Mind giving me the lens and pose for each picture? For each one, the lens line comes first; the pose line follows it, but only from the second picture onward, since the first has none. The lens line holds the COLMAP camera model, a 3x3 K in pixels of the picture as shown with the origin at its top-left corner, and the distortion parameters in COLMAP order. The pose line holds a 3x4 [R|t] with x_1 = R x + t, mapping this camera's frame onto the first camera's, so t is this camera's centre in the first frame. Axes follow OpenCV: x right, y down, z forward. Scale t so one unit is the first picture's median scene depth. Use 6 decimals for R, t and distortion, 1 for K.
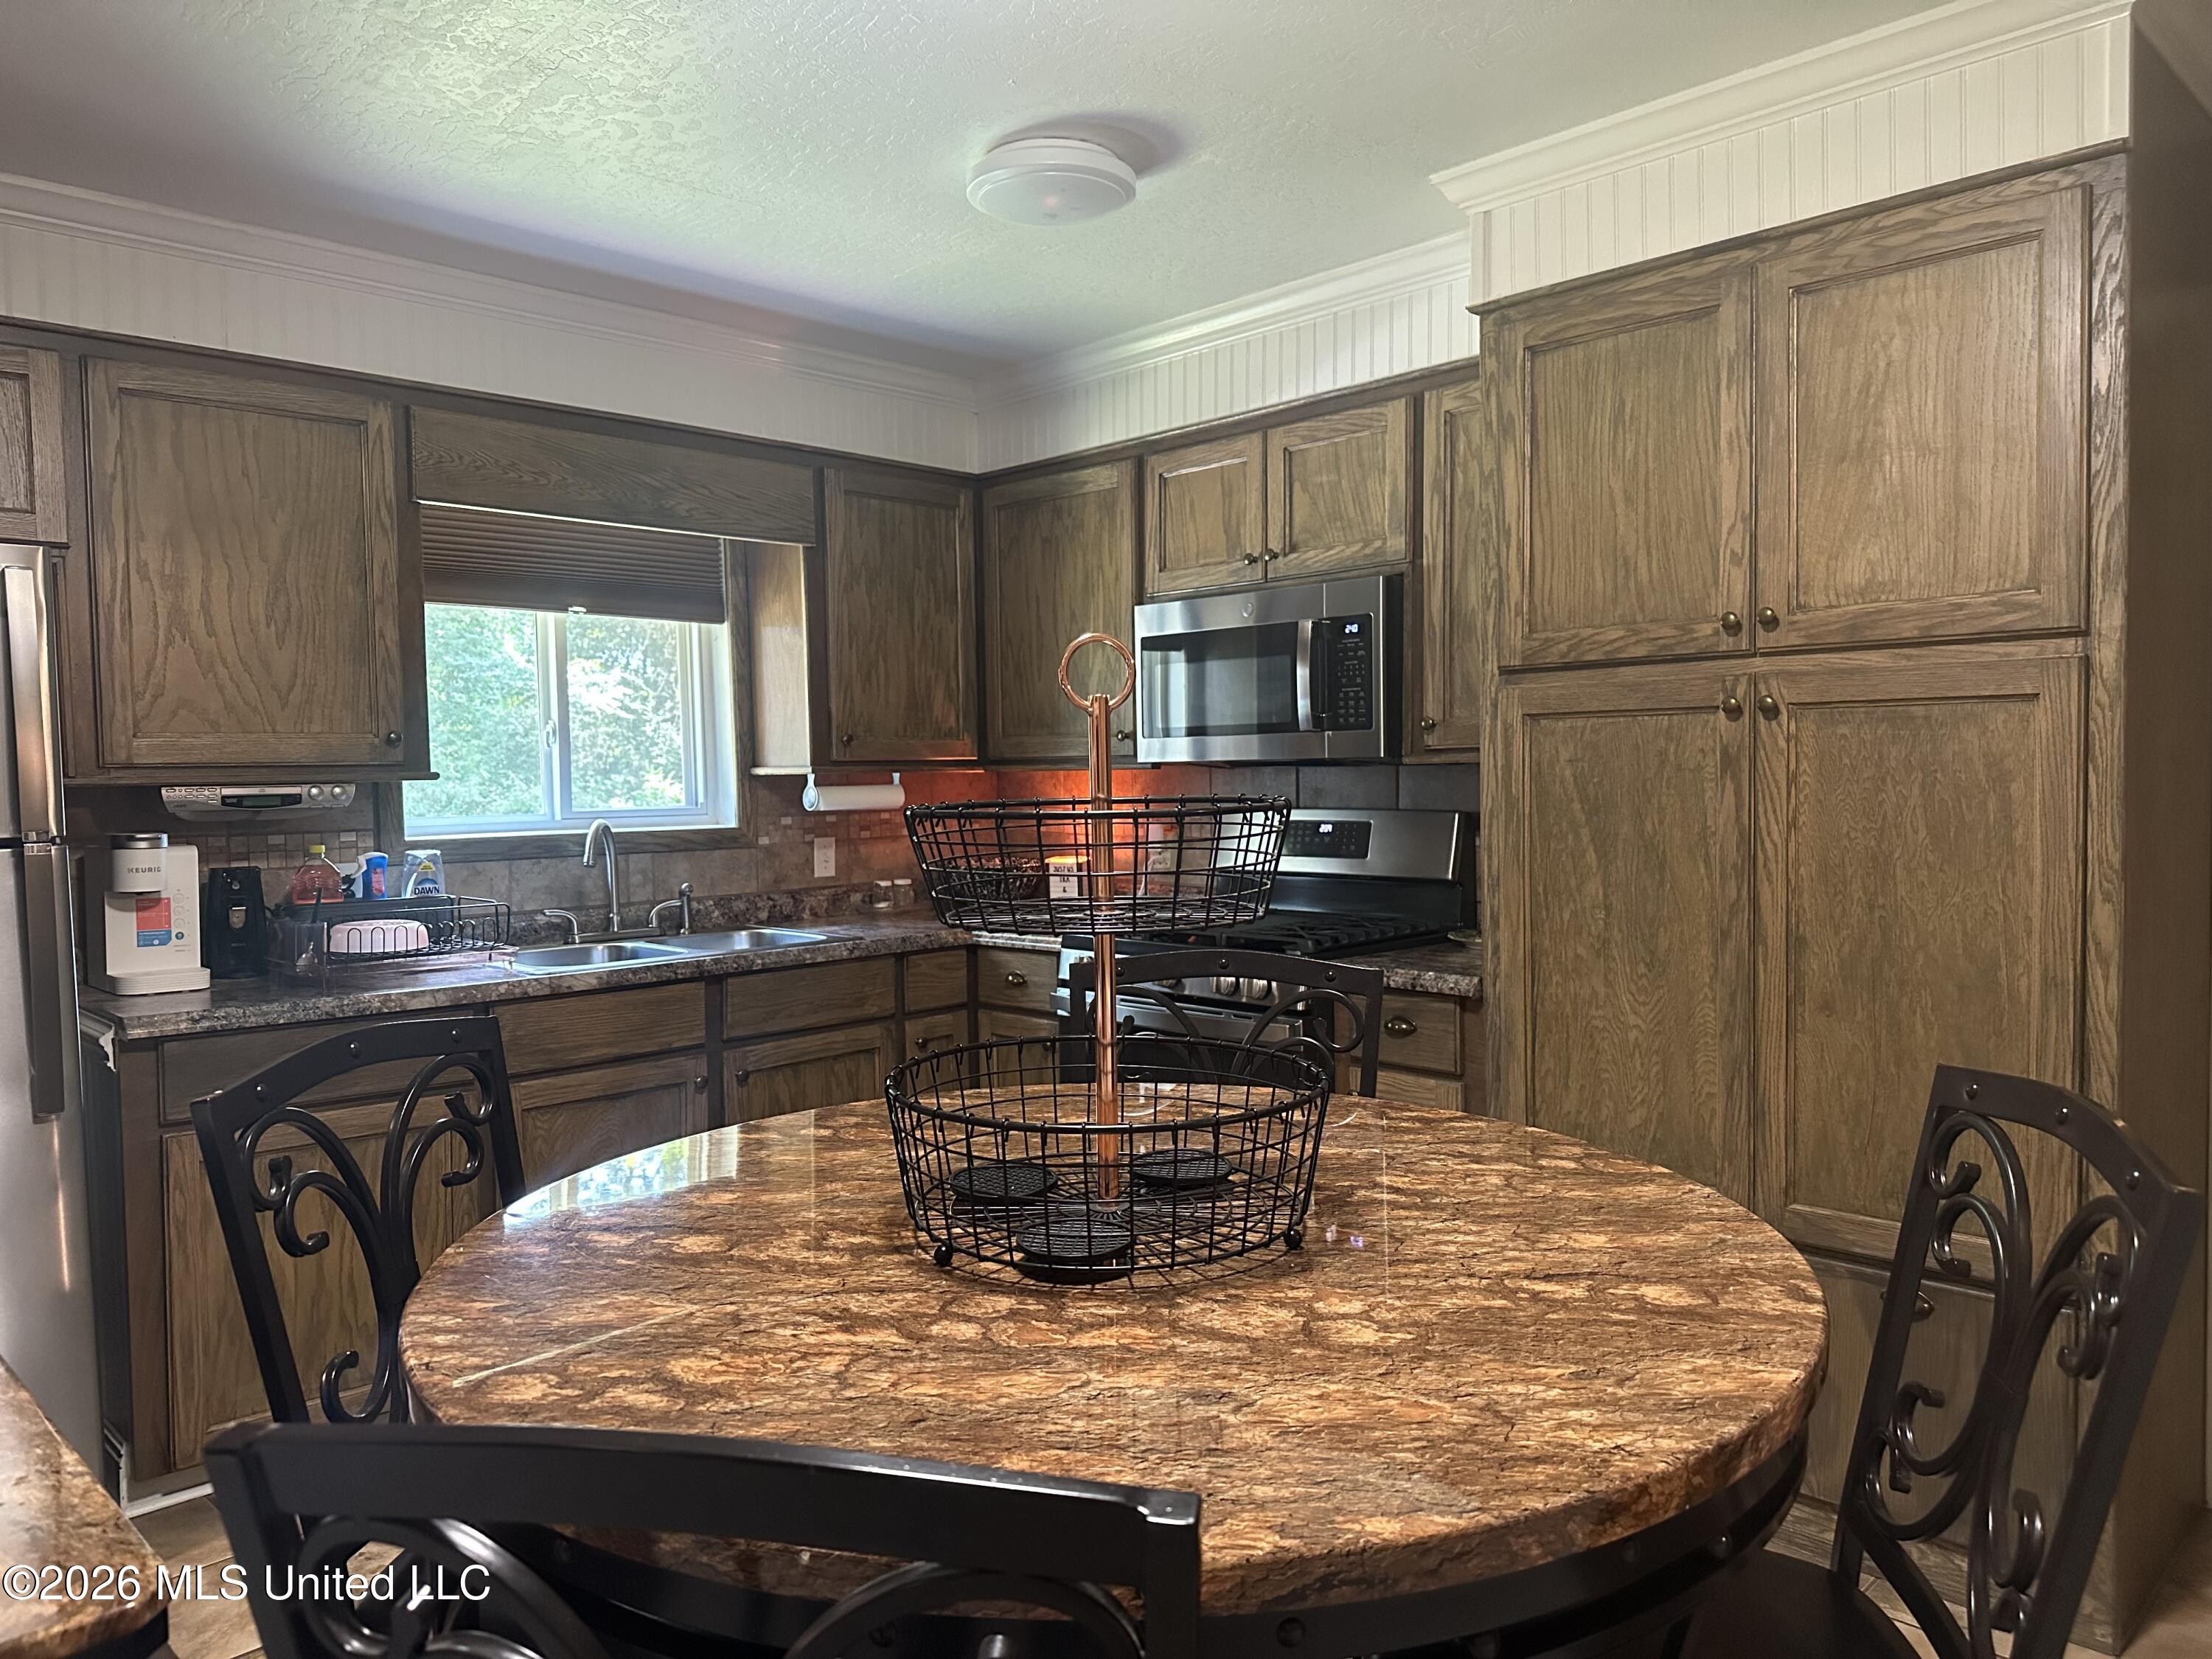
lens RADIAL K [[1503.7, 0, 1095.6], [0, 1503.7, 842.6], [0, 0, 1]] dist [0.049643, -0.076954]
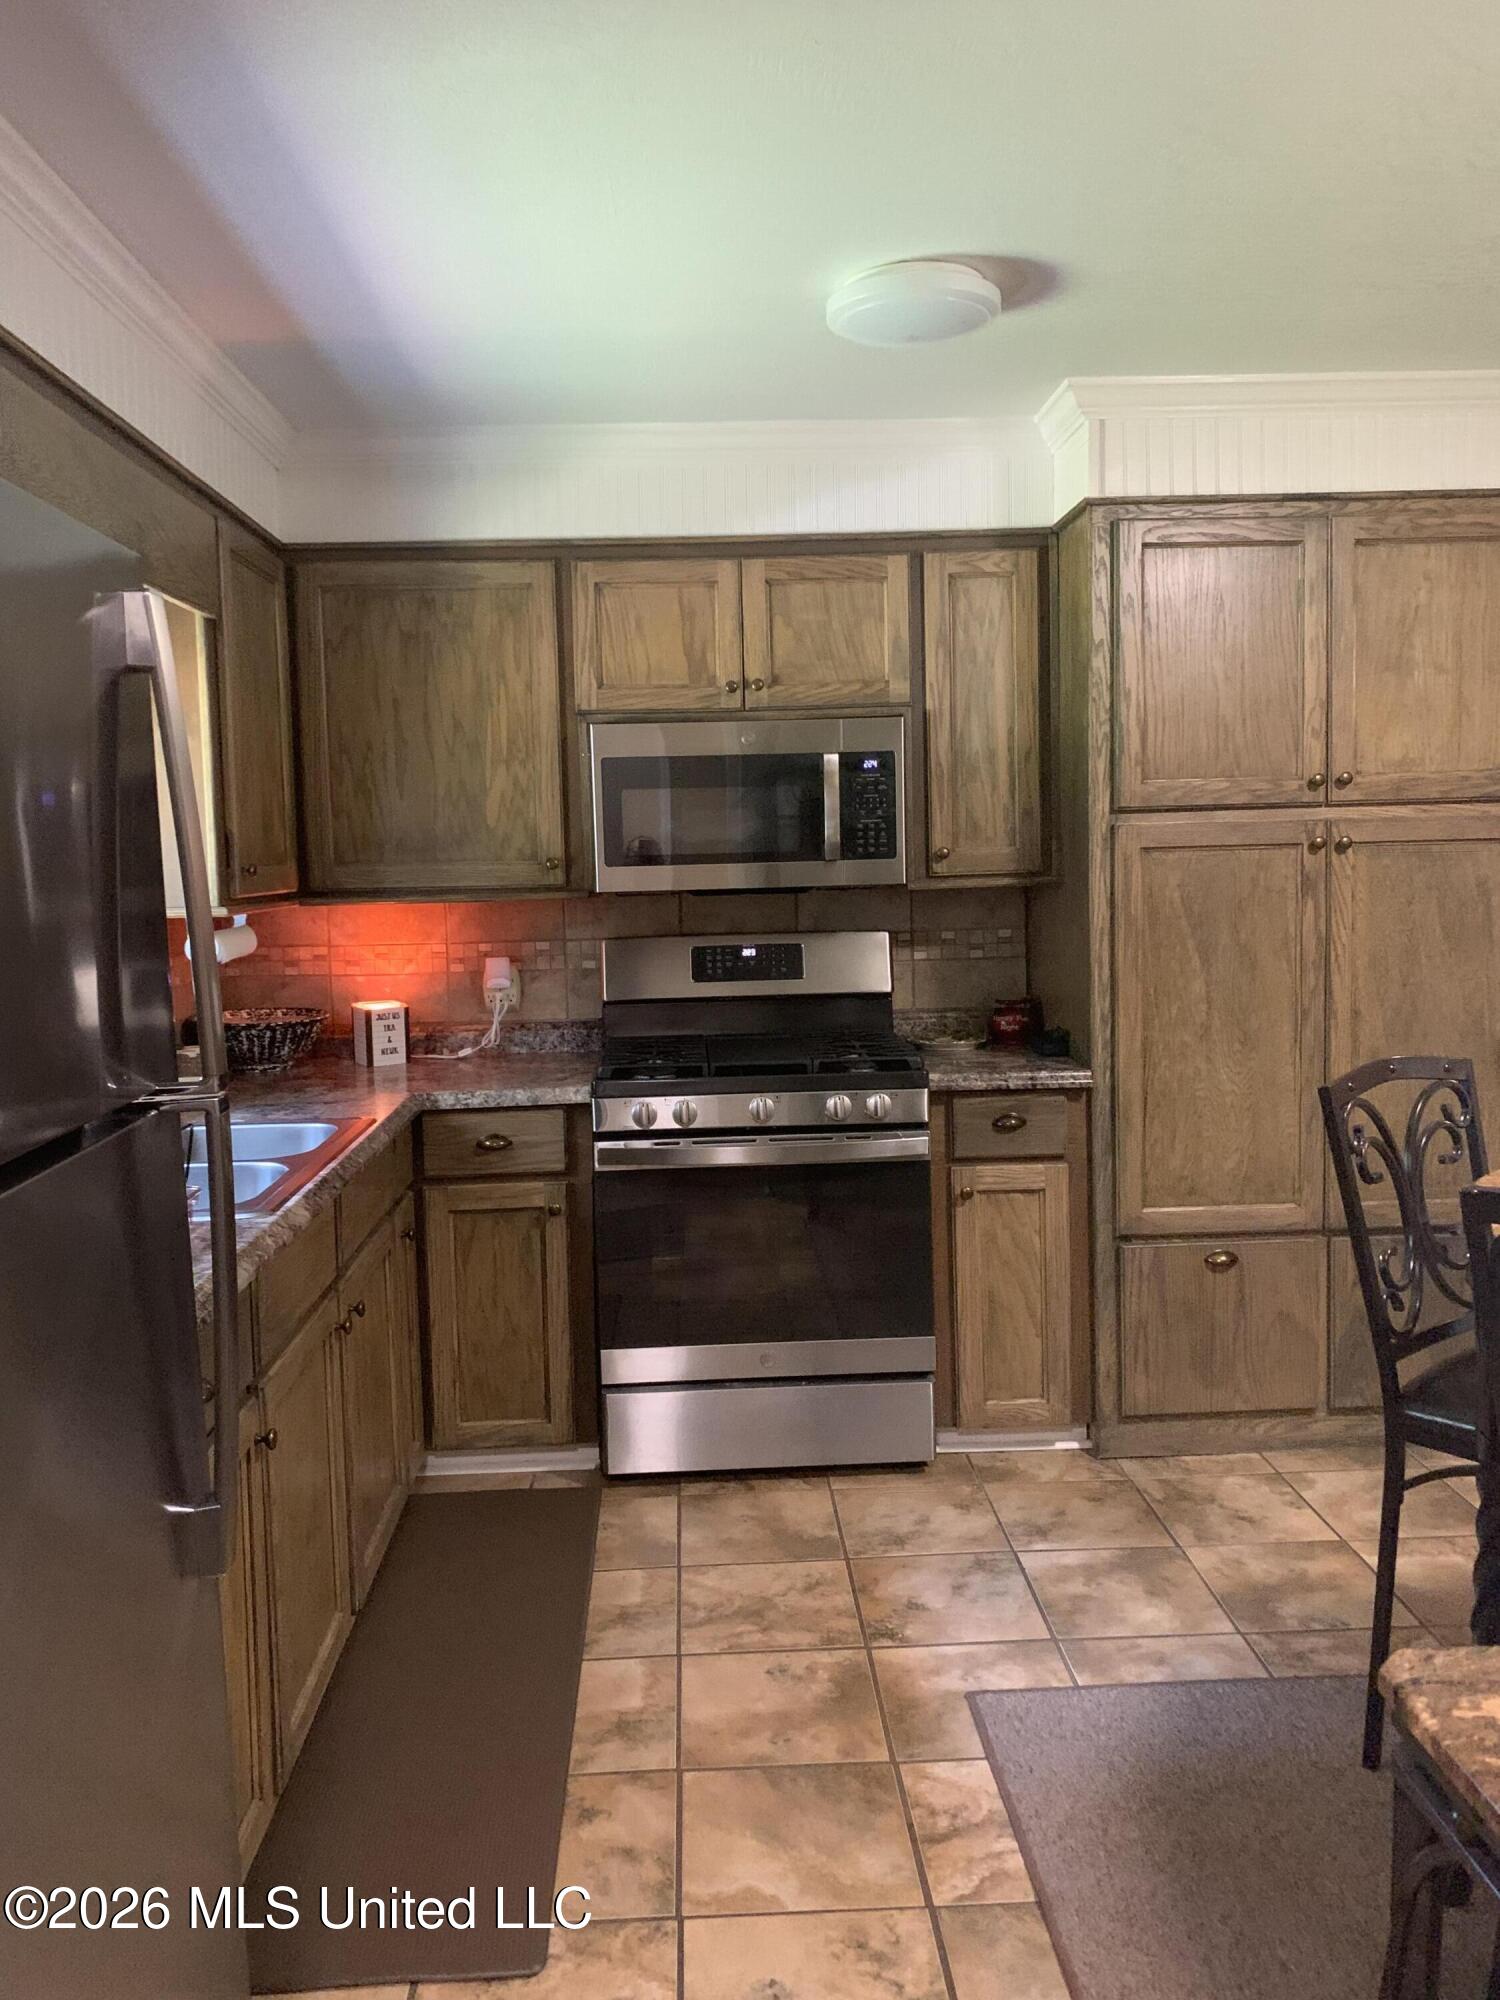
lens RADIAL K [[1493.4, 0, 737.4], [0, 1493.4, 988.0], [0, 0, 1]] dist [0.022006, -0.023731]
pose [[0.681150, -0.065258, 0.729229, -0.911126], [0.050592, 0.997834, 0.042039, -0.044107], [-0.730393, 0.008259, 0.682977, 0.469024]]
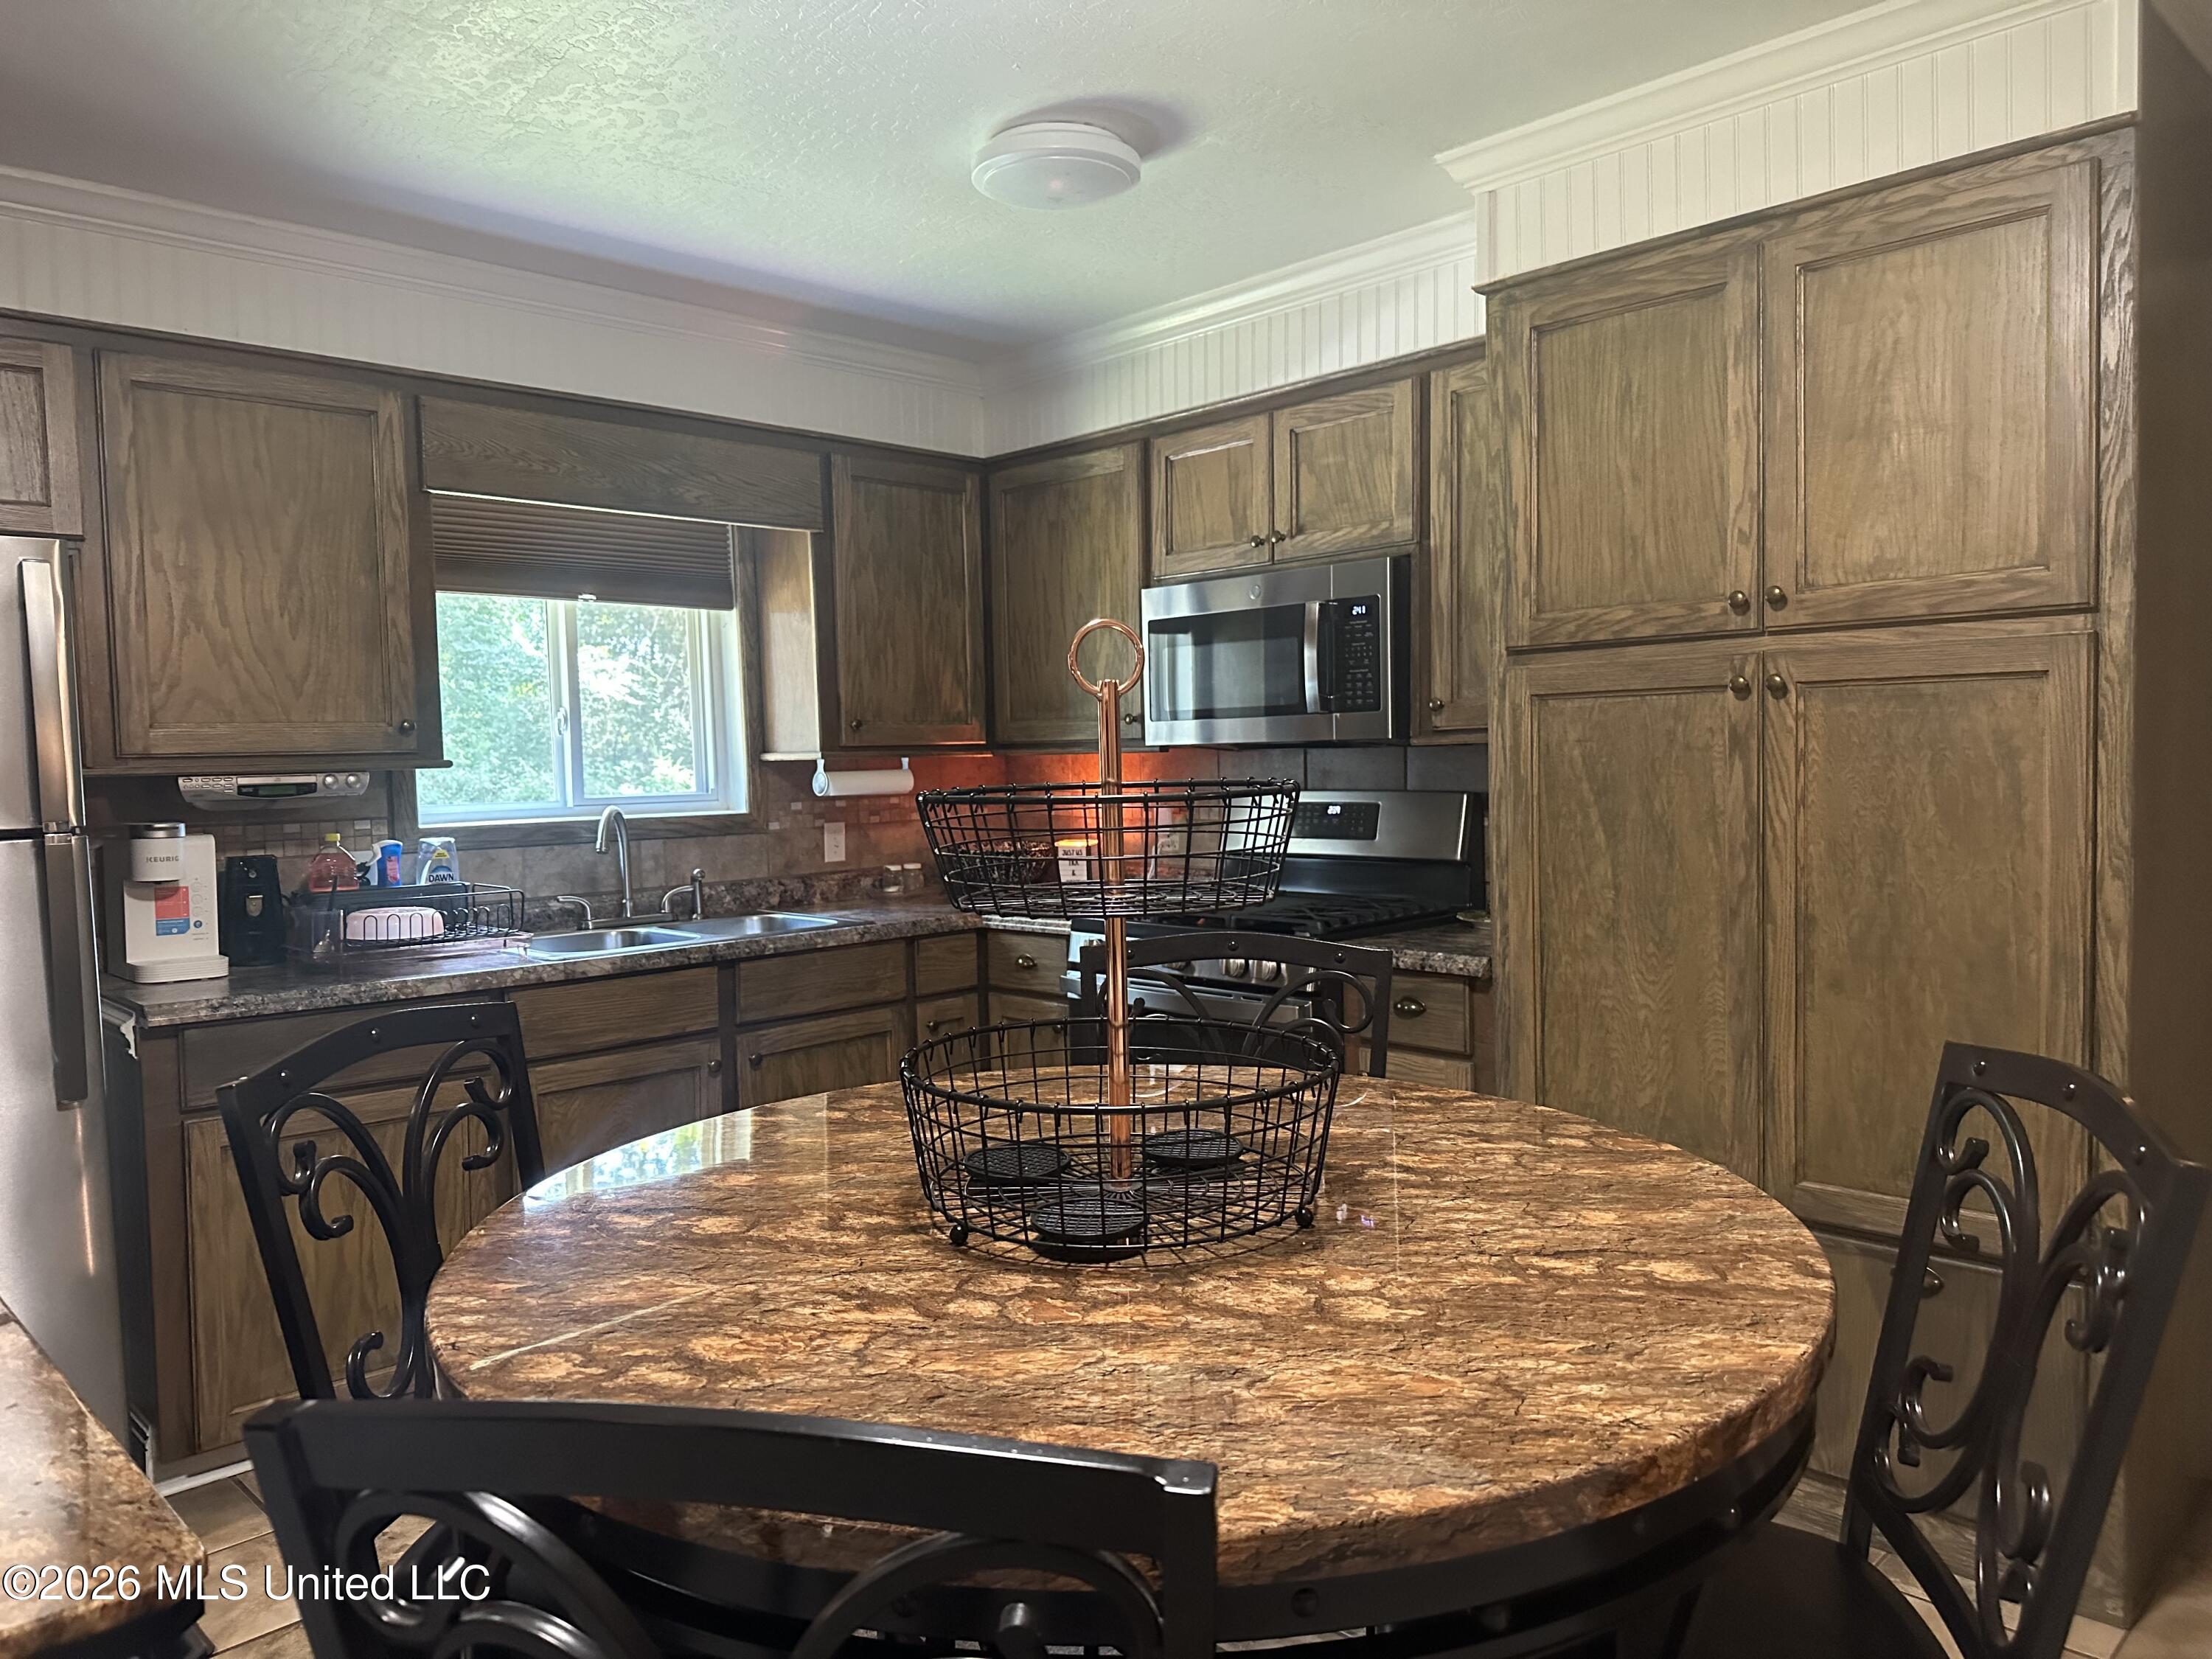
lens RADIAL K [[1503.7, 0, 1090.2], [0, 1503.7, 837.1], [0, 0, 1]] dist [0.049643, -0.076954]
pose [[0.999940, -0.006656, -0.008684, -0.001028], [0.006724, 0.999947, 0.007848, -0.000476], [0.008632, -0.007906, 0.999931, -0.004679]]
